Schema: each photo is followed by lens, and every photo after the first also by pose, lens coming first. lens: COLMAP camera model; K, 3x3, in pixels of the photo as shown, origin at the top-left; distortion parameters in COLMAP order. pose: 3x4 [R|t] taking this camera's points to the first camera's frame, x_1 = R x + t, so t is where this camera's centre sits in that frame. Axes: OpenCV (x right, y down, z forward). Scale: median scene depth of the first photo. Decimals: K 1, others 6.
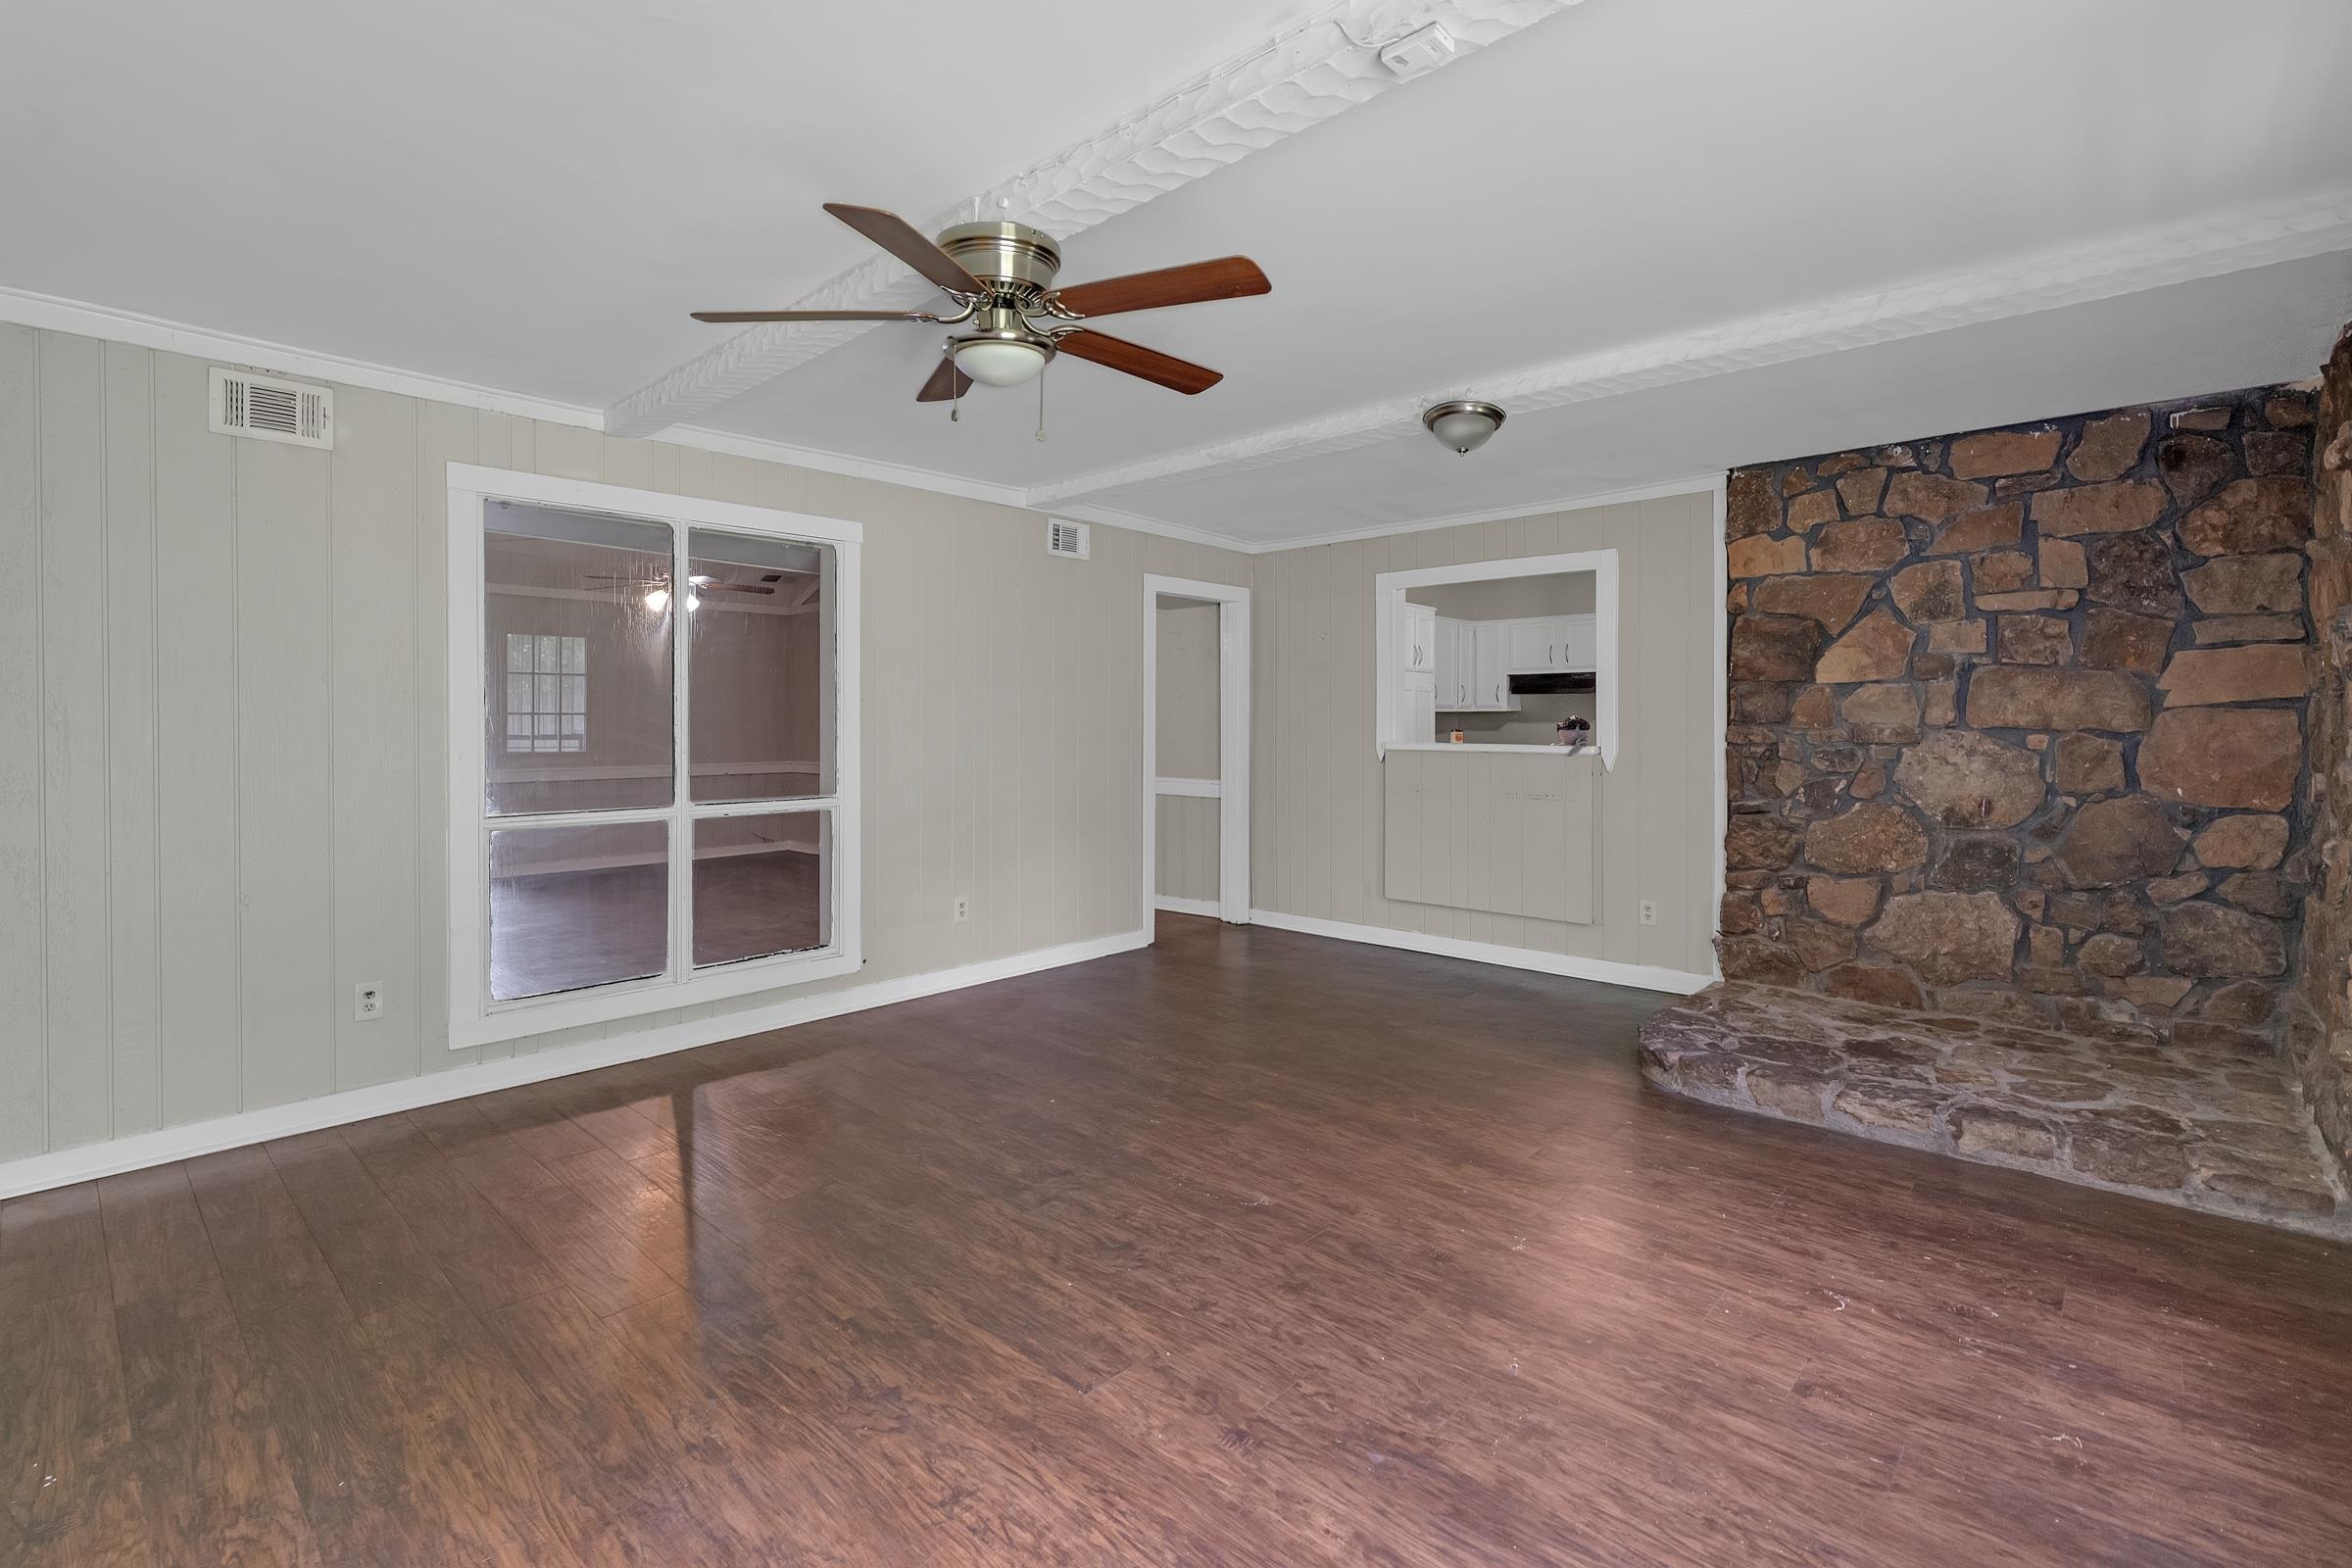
lens RADIAL K [[1083.2, 0, 1165.2], [0, 1083.2, 740.4], [0, 0, 1]] dist [-0.004893, 0.001023]
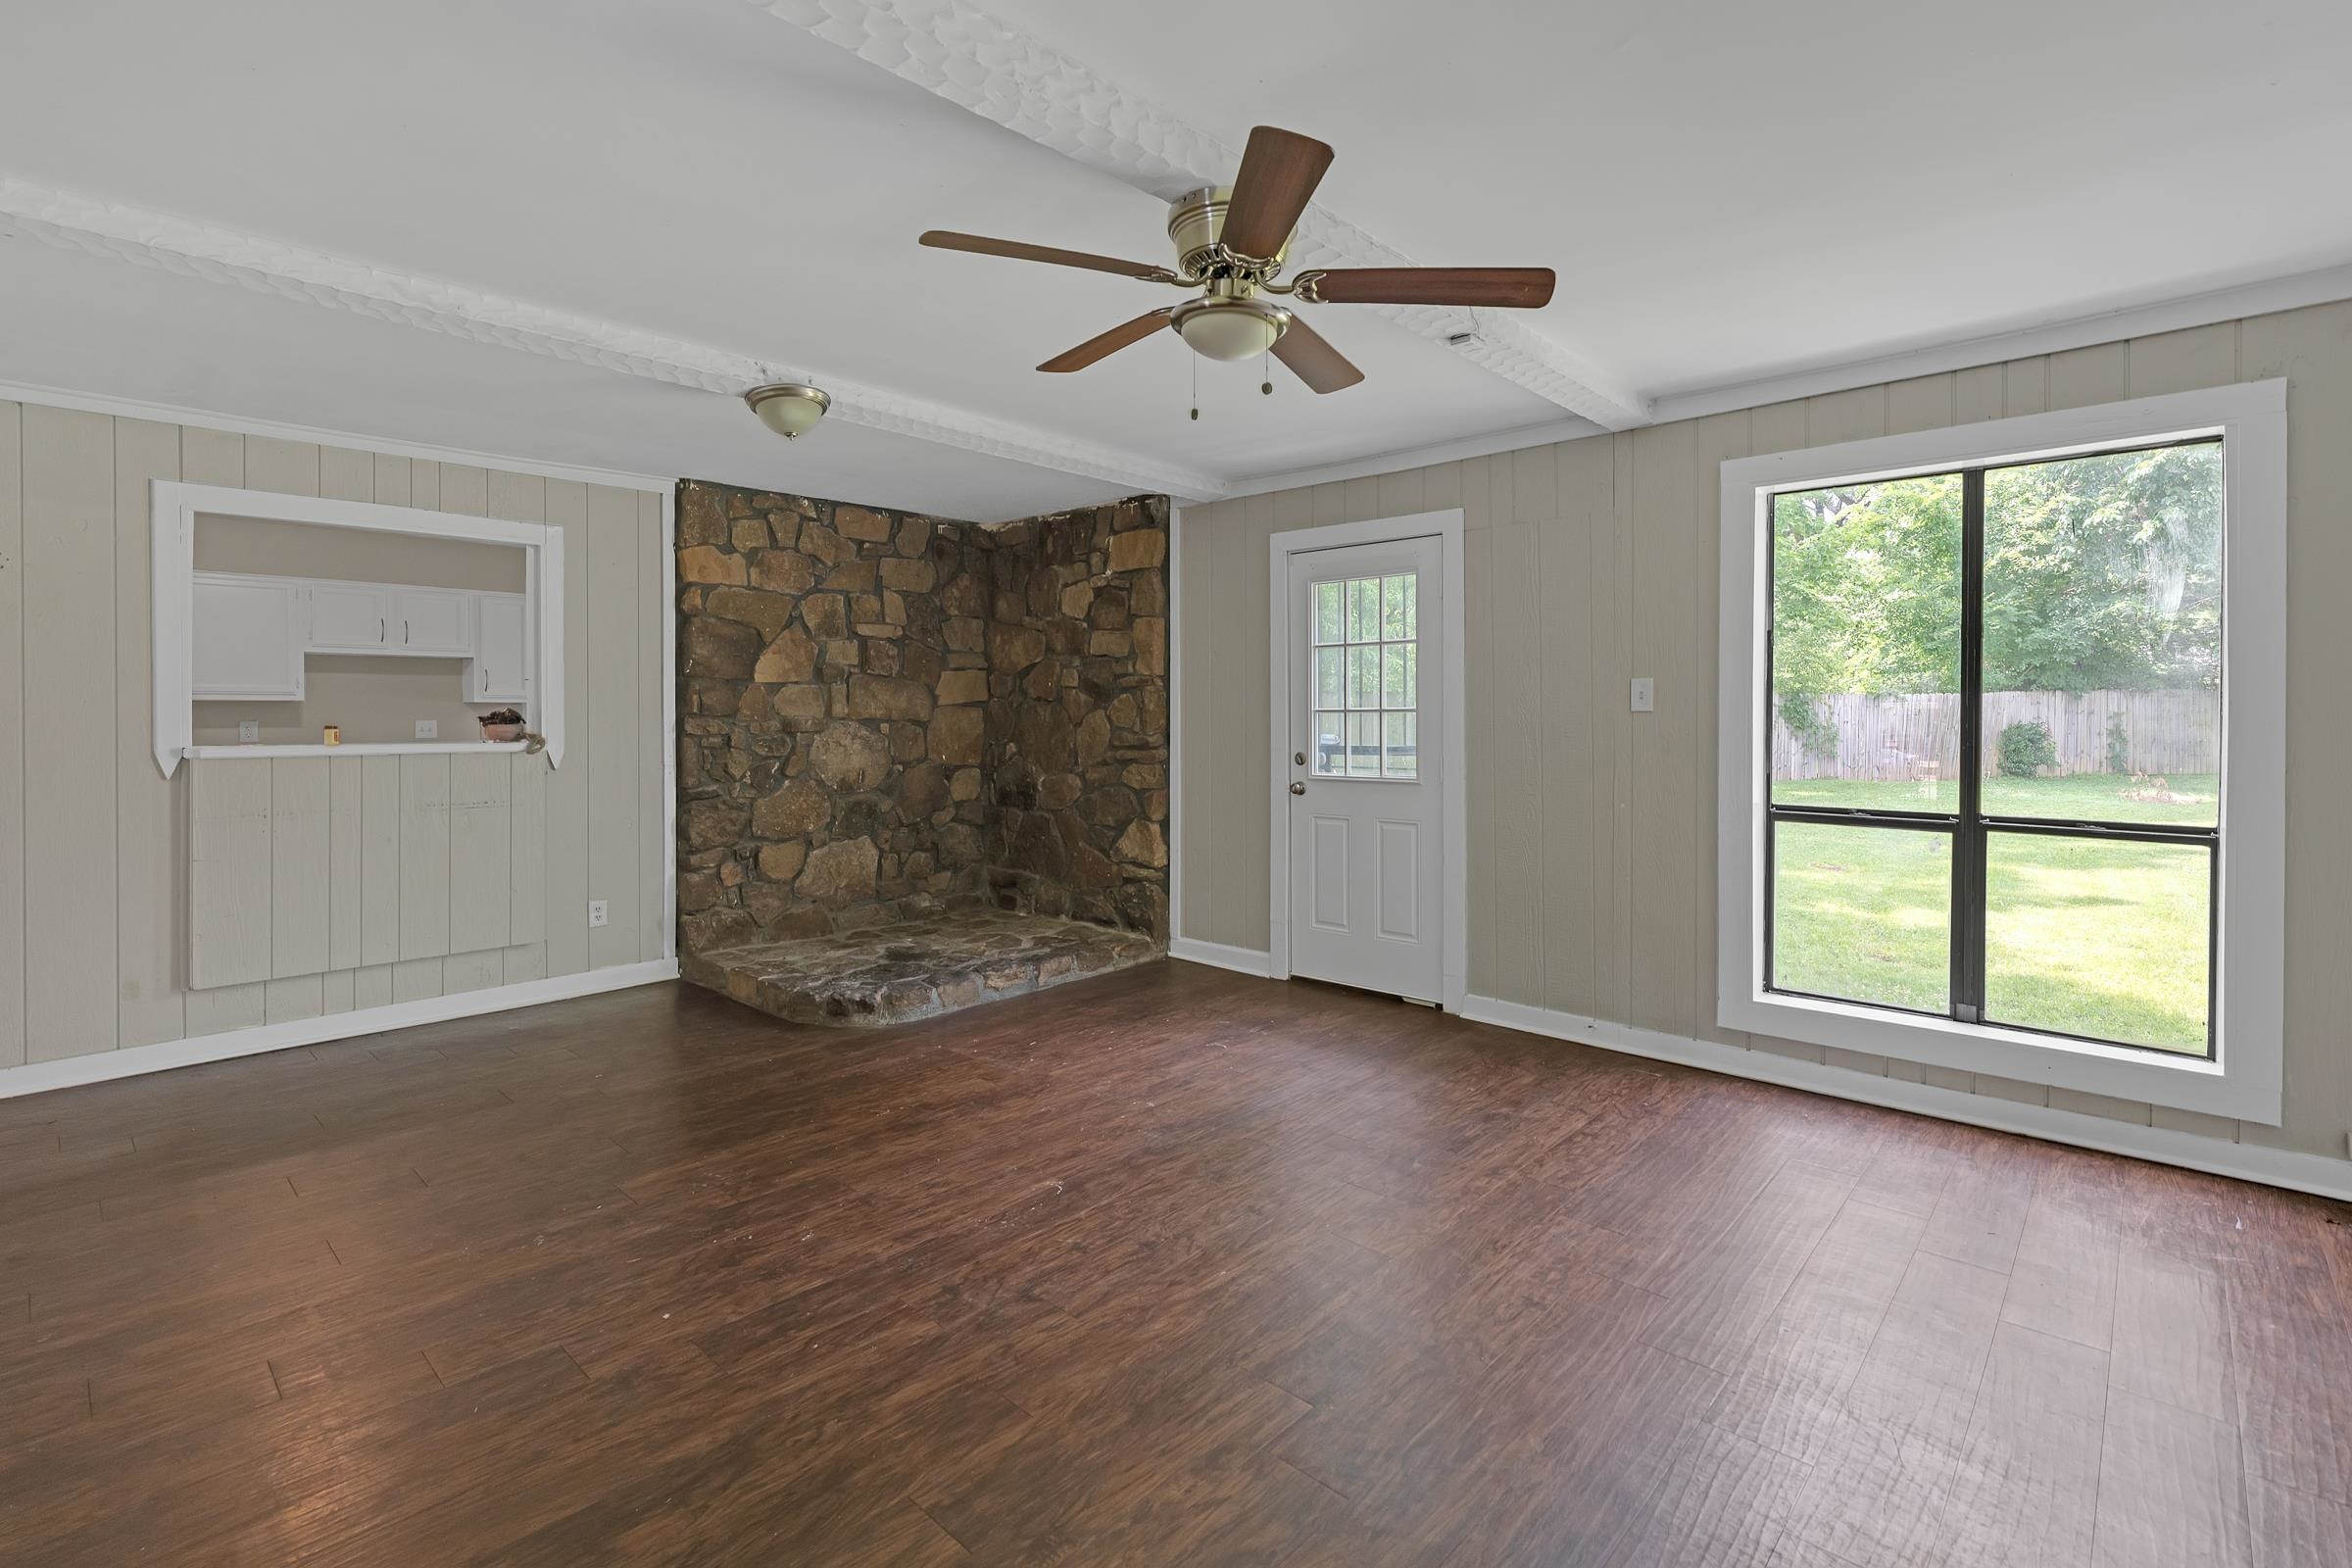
lens RADIAL K [[1081.1, 0, 1168.2], [0, 1081.1, 724.1], [0, 0, 1]] dist [-0.000062, -0.000249]
pose [[-0.006163, -0.009482, 0.999936, -0.643620], [0.017939, 0.999793, 0.009591, -0.011364], [-0.999820, 0.017997, -0.005992, 0.618472]]
